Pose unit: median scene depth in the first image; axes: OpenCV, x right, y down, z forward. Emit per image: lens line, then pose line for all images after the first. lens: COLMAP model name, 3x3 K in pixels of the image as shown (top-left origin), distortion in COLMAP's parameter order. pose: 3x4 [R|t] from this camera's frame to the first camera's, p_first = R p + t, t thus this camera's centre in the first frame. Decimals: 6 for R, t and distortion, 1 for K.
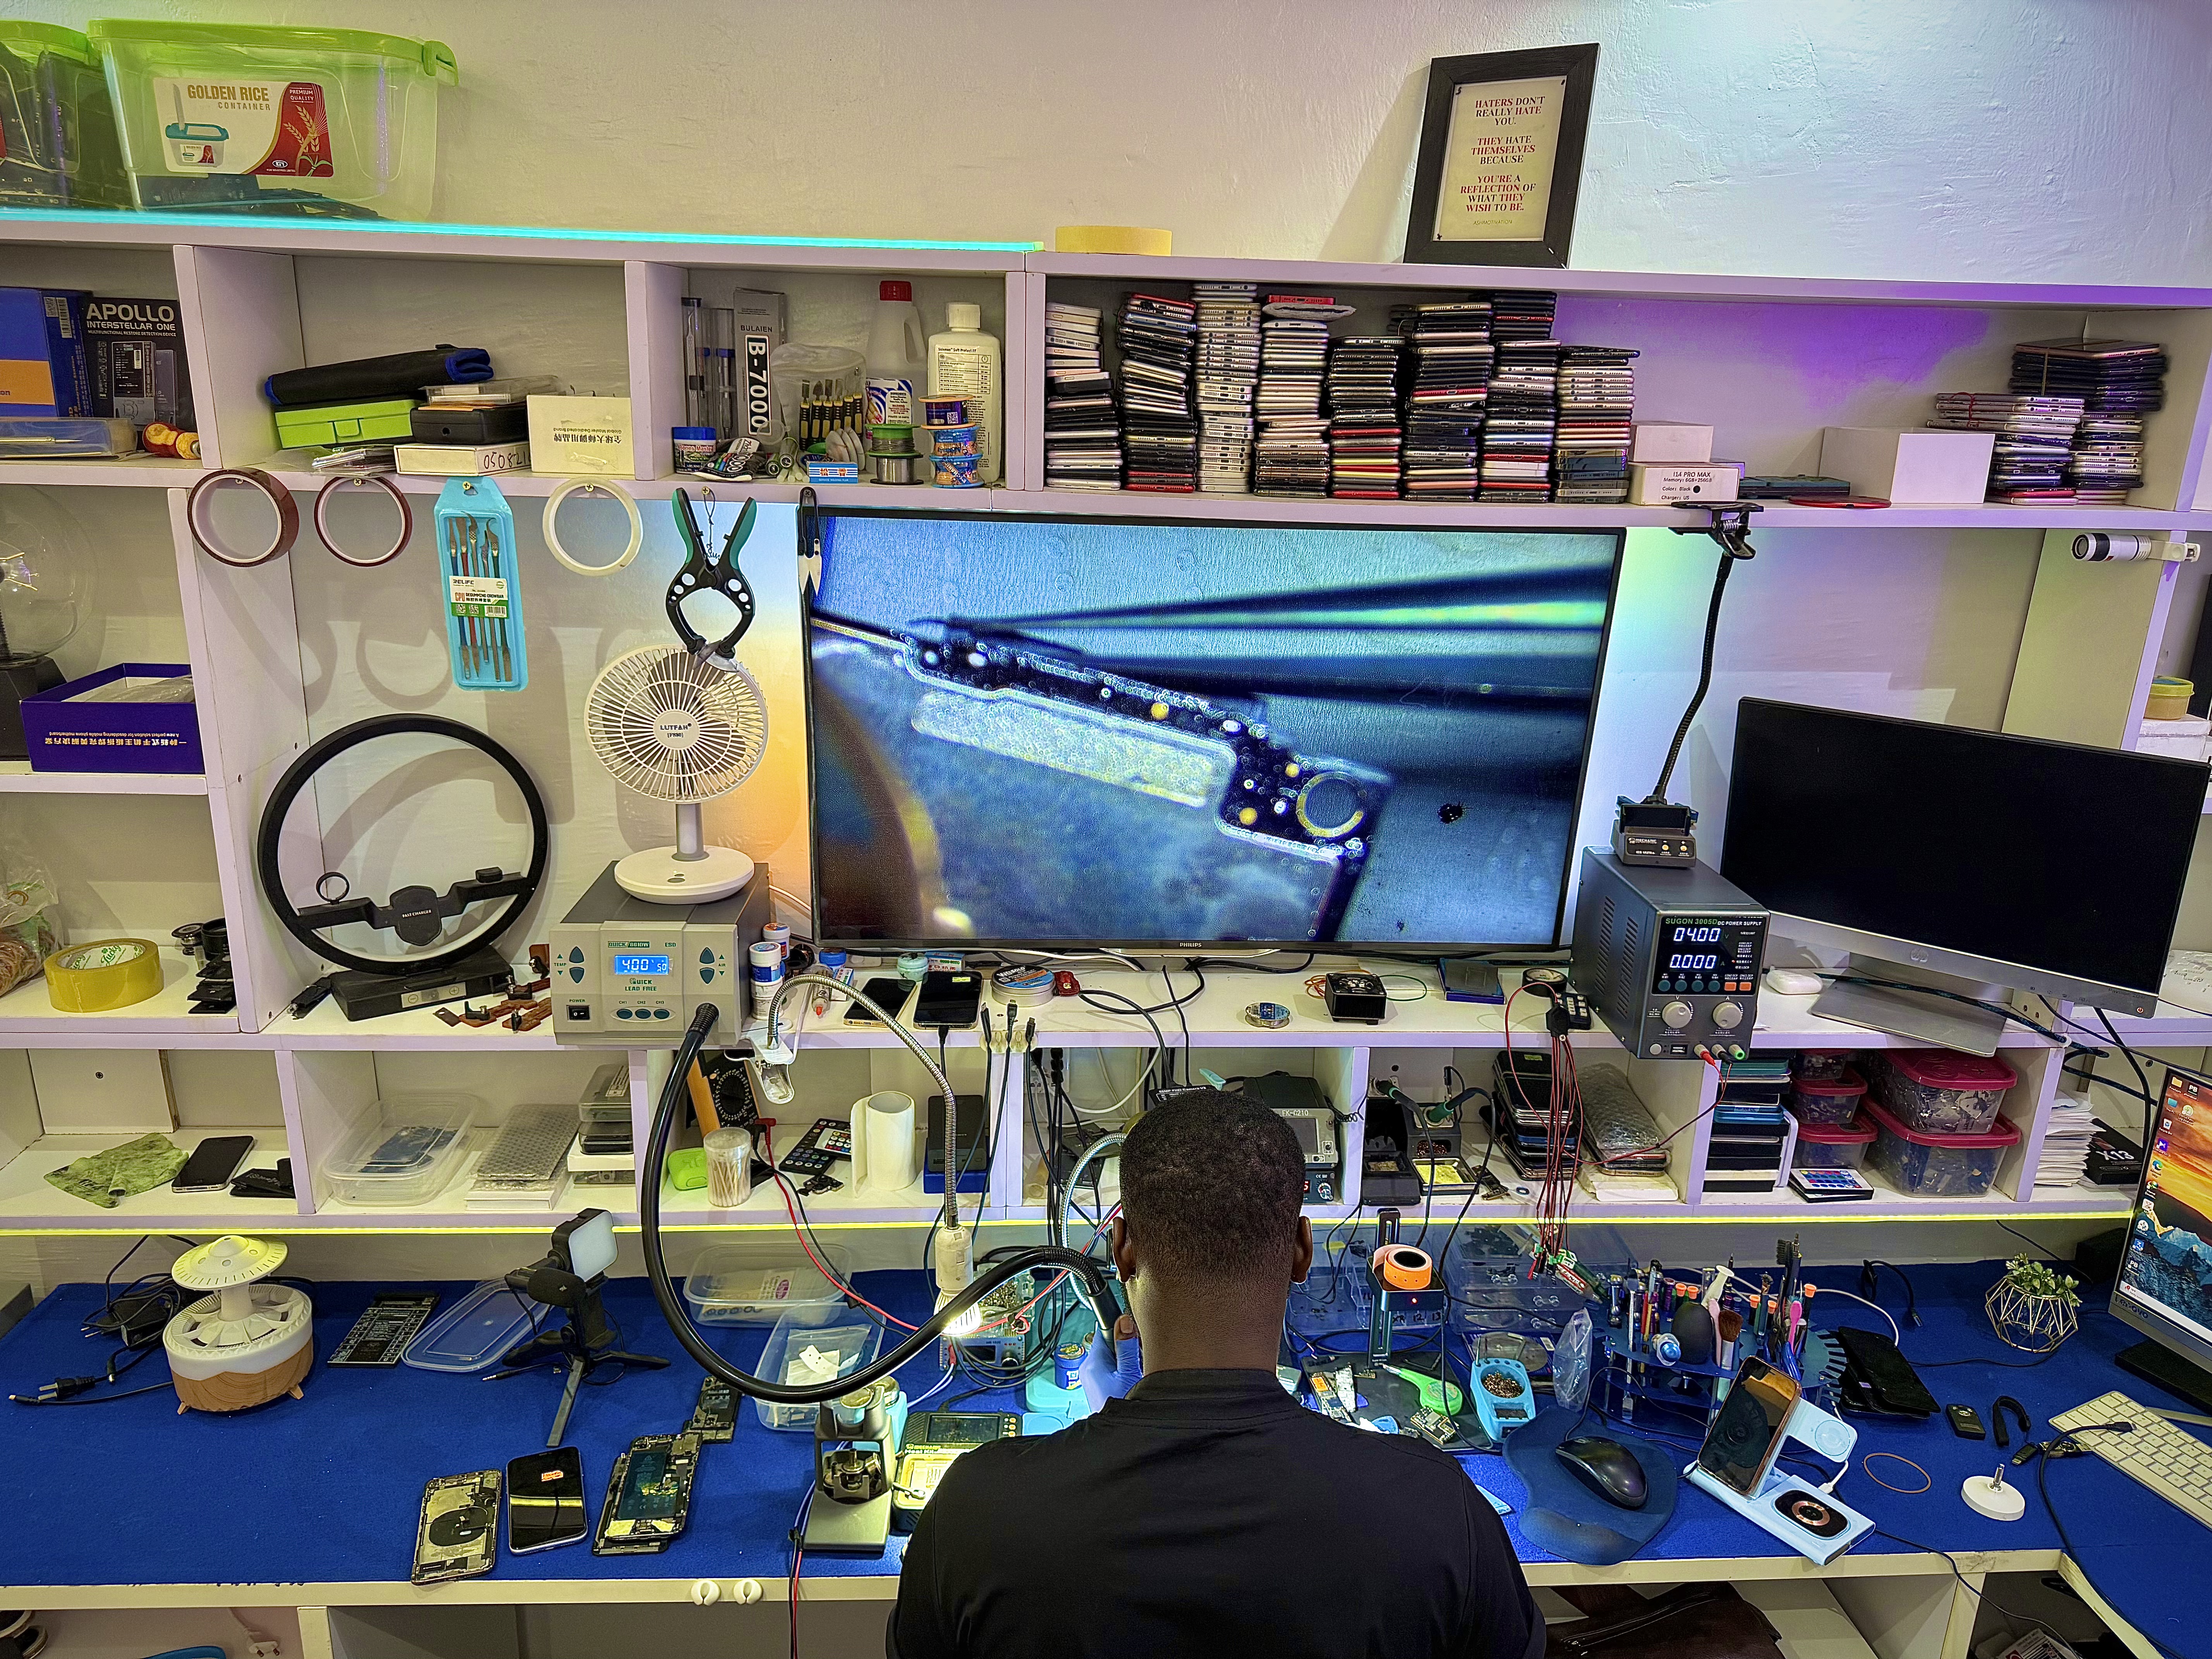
lens RADIAL K [[1540.9, 0, 1106.0], [0, 1540.9, 829.5], [0, 0, 1]] dist [0.085756, -0.125662]
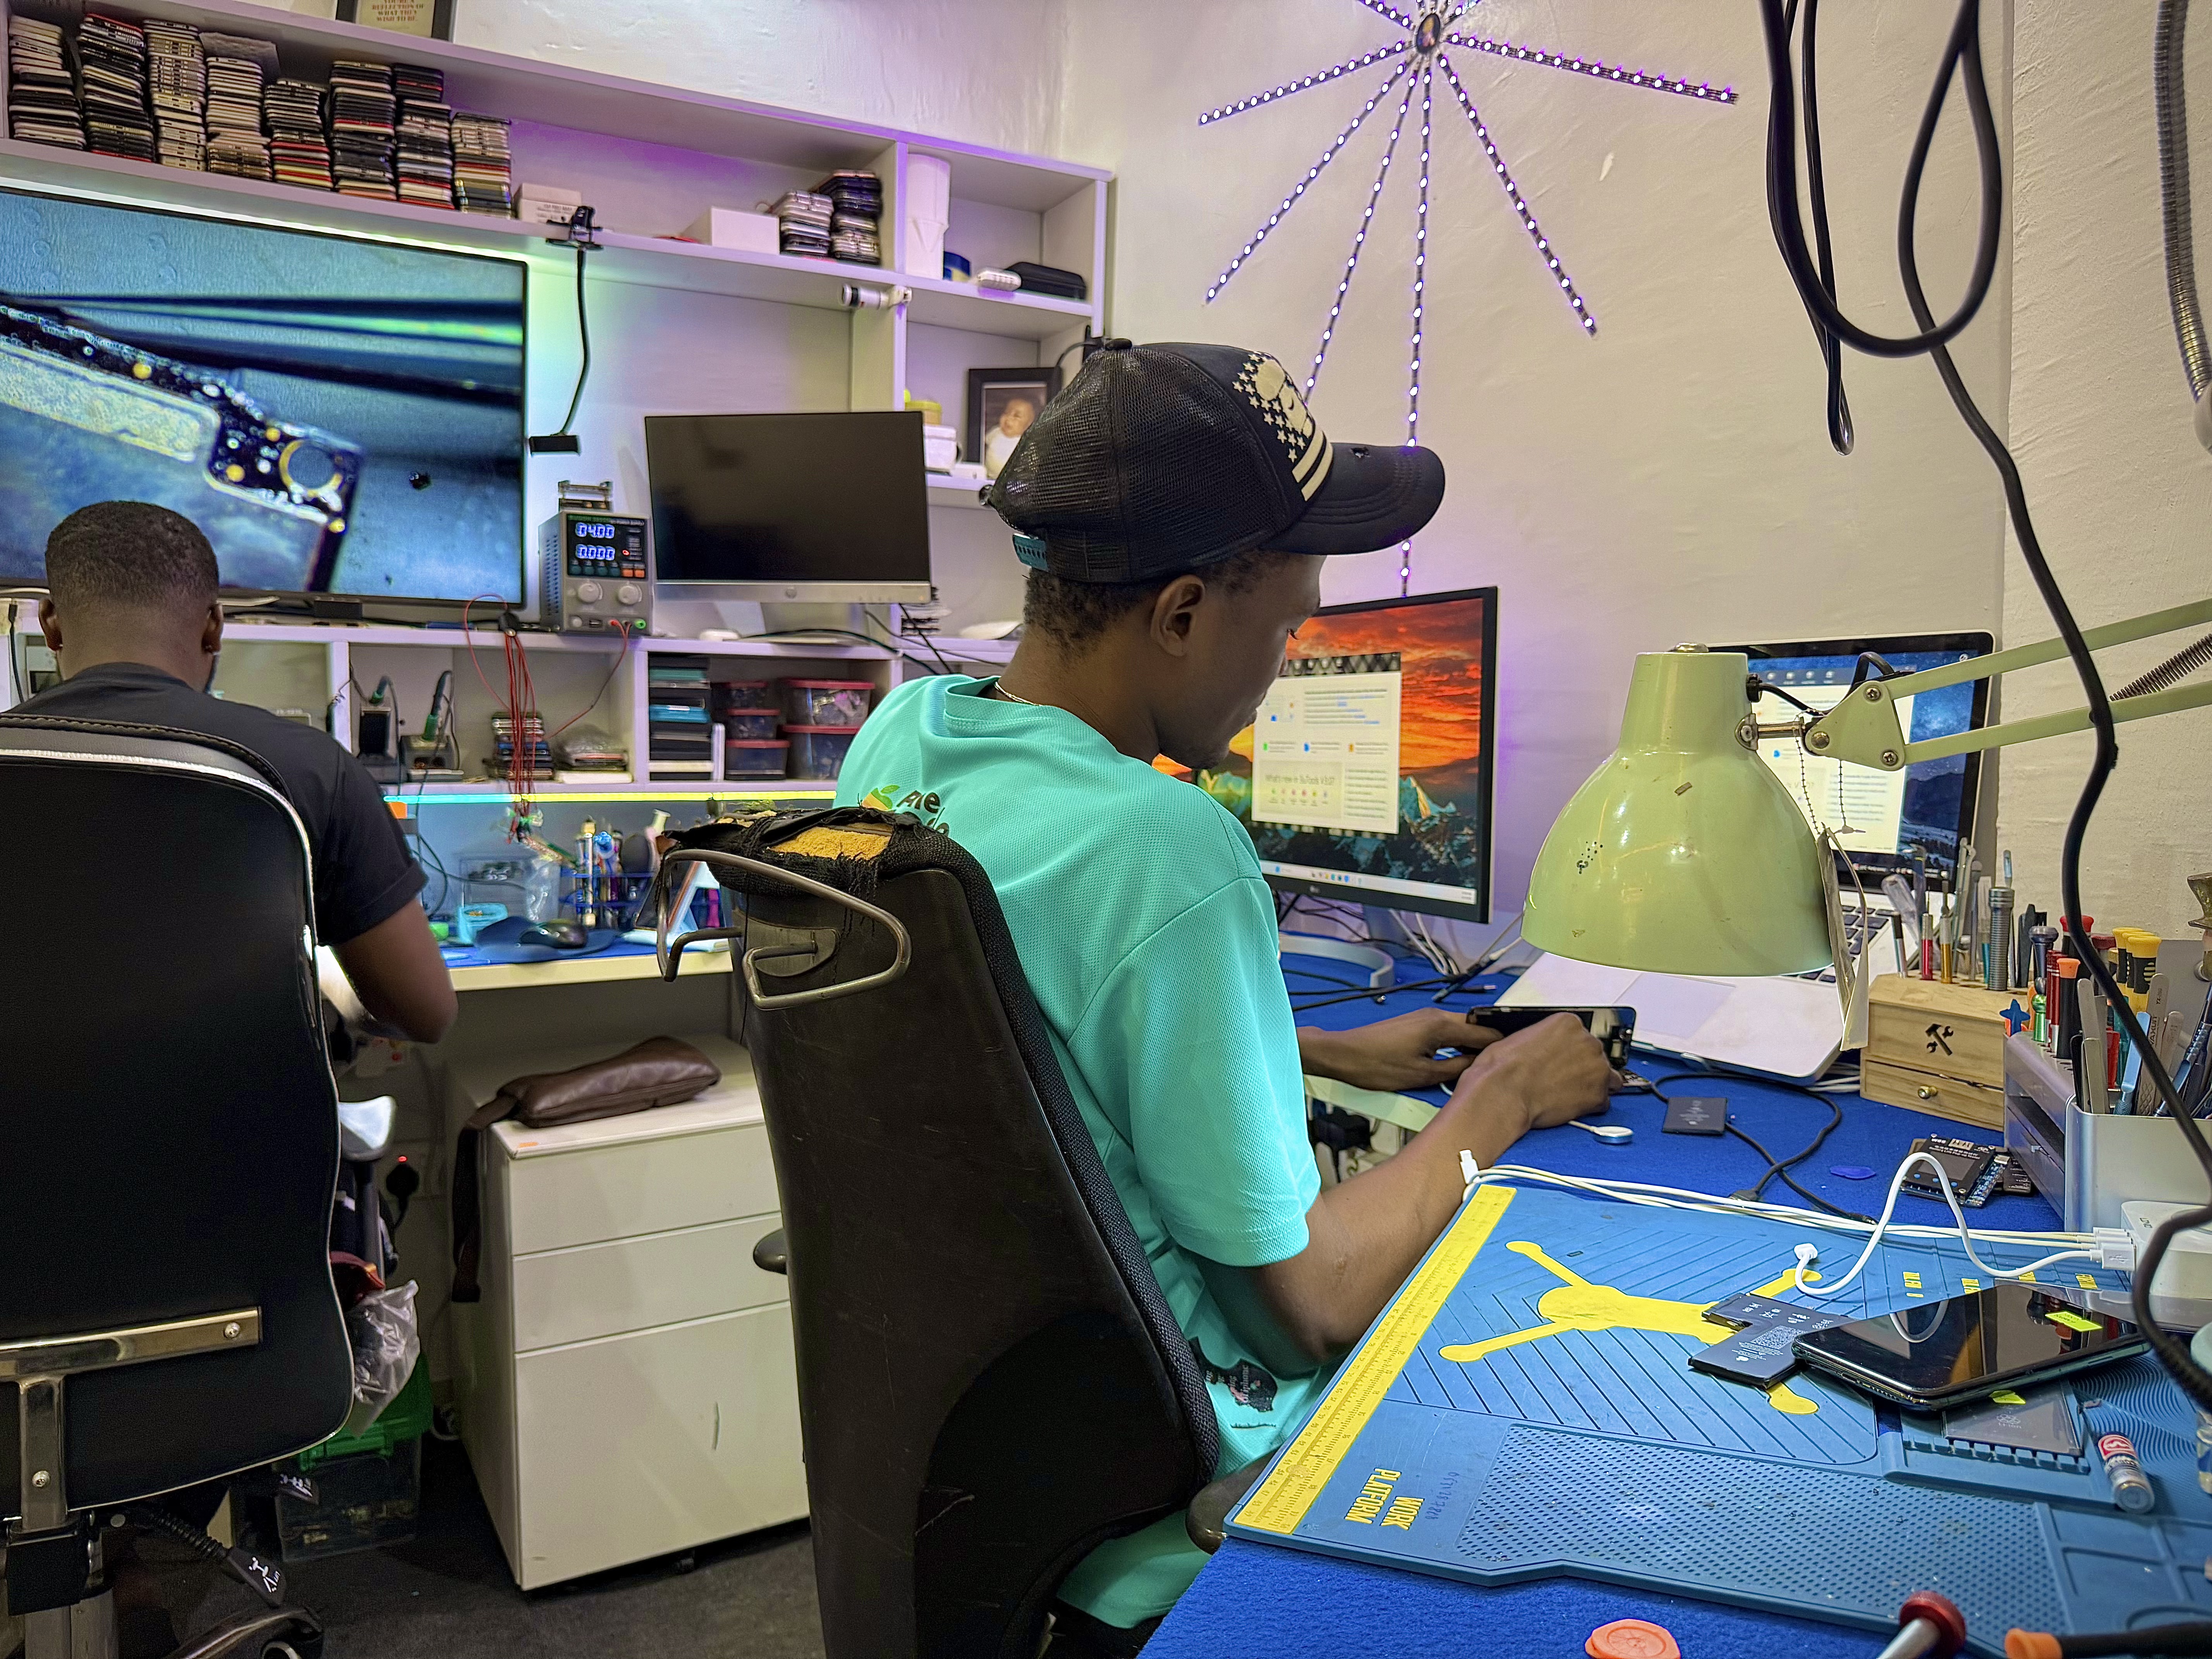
lens RADIAL K [[1604.2, 0, 1094.6], [0, 1604.2, 816.3], [0, 0, 1]] dist [0.034479, -0.037347]
pose [[0.911797, -0.038307, 0.408851, 0.184449], [0.126132, 0.973635, -0.190067, 0.598616], [-0.390791, 0.224871, 0.892589, -0.342126]]
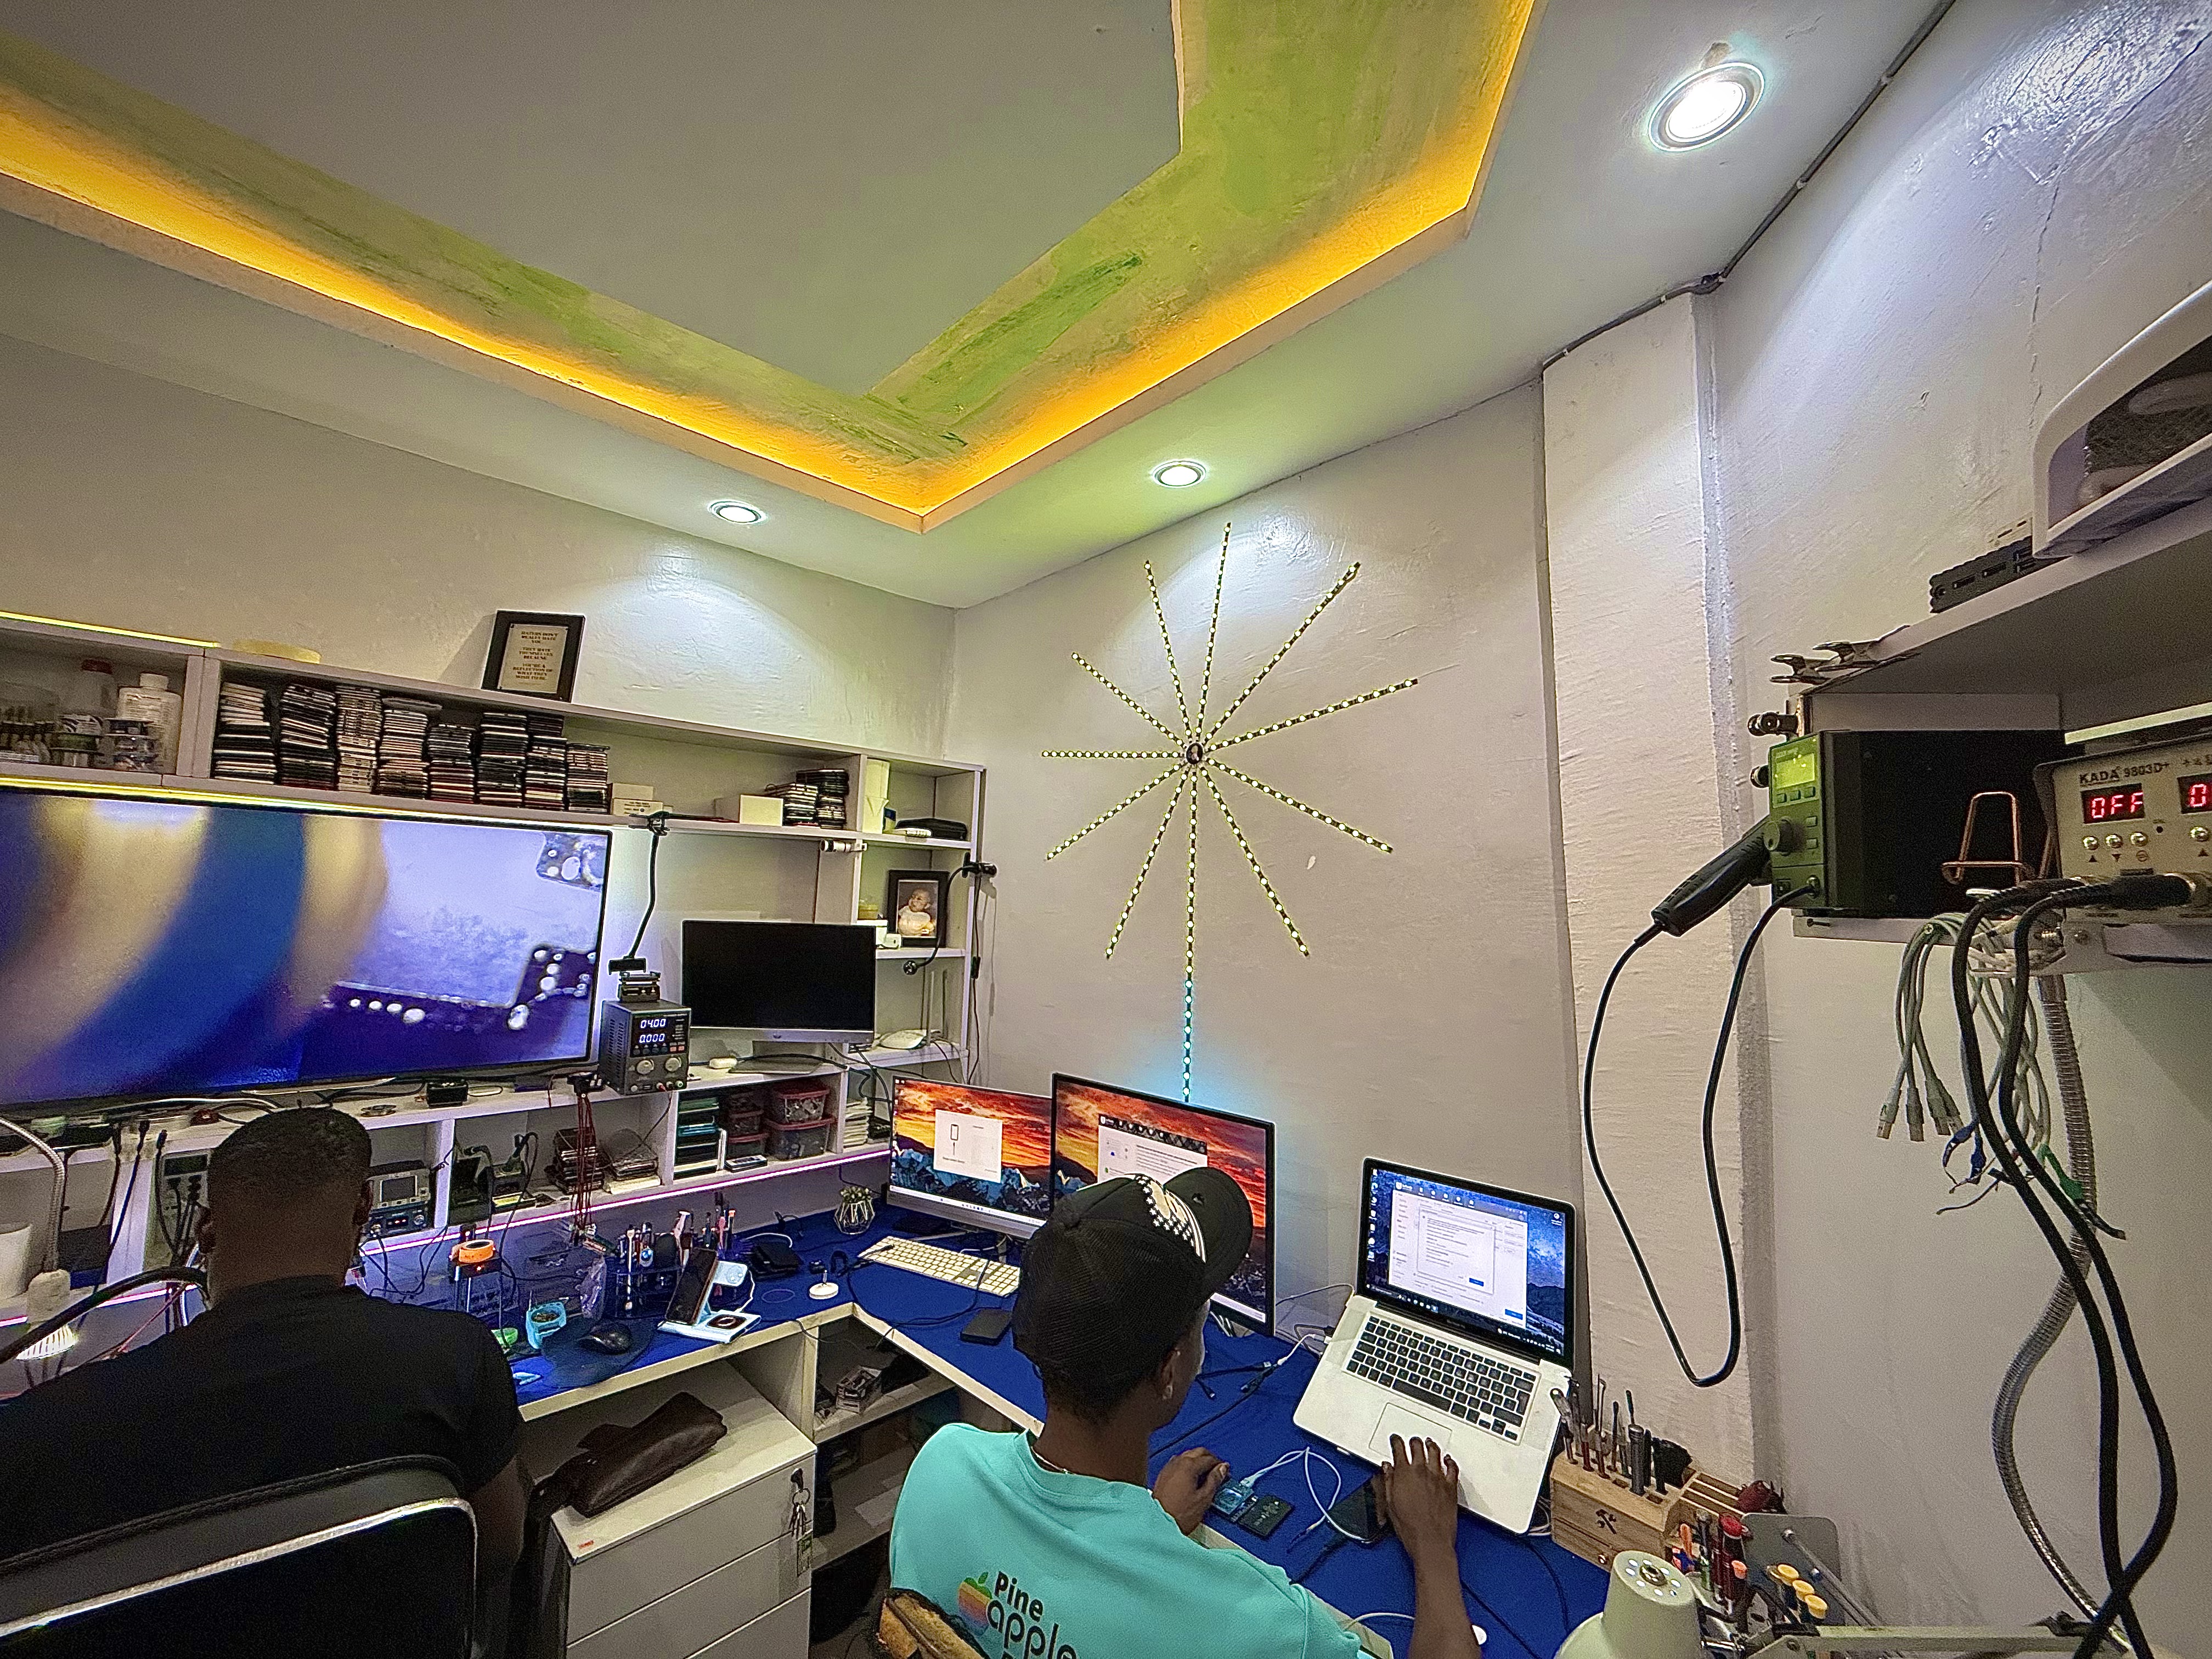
lens RADIAL K [[884.4, 0, 1110.3], [0, 884.4, 831.0], [0, 0, 1]] dist [-0.002103, 0.000060]
pose [[0.764159, 0.048045, 0.643236, 0.083392], [0.176387, 0.943648, -0.280029, 0.243165], [-0.620443, 0.327445, 0.712622, -0.236364]]
